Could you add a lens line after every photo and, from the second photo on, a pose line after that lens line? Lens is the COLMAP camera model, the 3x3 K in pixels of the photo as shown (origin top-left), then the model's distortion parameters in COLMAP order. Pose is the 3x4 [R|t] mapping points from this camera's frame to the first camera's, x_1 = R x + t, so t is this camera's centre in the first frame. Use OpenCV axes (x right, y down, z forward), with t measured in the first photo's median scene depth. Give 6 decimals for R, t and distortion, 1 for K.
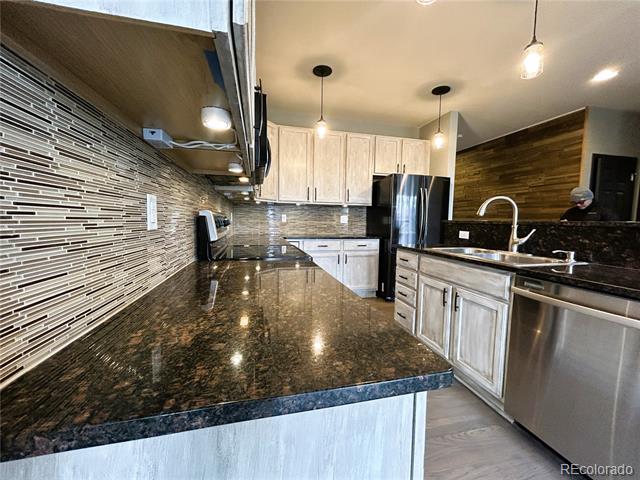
lens RADIAL K [[257.3, 0, 320.9], [0, 257.3, 237.2], [0, 0, 1]] dist [-0.002031, 0.001468]
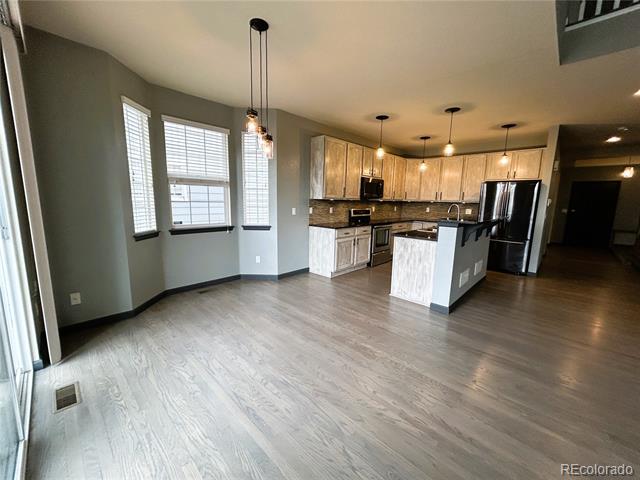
lens RADIAL K [[257.3, 0, 321.0], [0, 257.3, 239.4], [0, 0, 1]] dist [-0.002031, 0.001468]
pose [[0.541758, 0.126361, -0.830982, 1.592339], [-0.071258, 0.991981, 0.104385, -0.010163], [0.837508, 0.002663, 0.546418, -0.926292]]
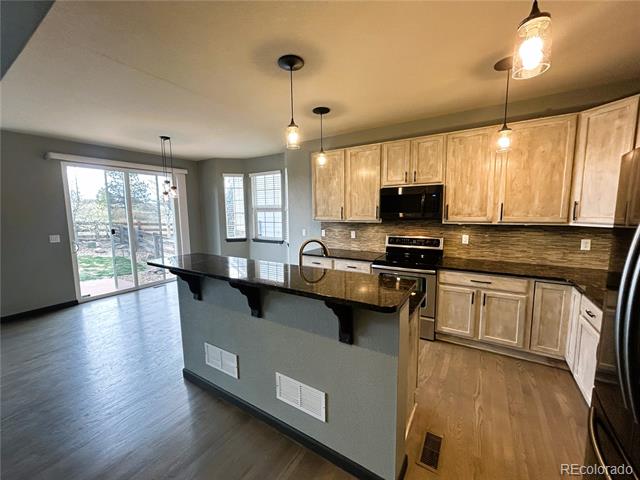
lens RADIAL K [[257.3, 0, 320.6], [0, 257.3, 238.7], [0, 0, 1]] dist [-0.002031, 0.001468]
pose [[-0.716041, 0.070252, -0.694514, 1.159873], [-0.047005, 0.987812, 0.148382, -0.259354], [0.696474, 0.138893, -0.704012, 1.454810]]
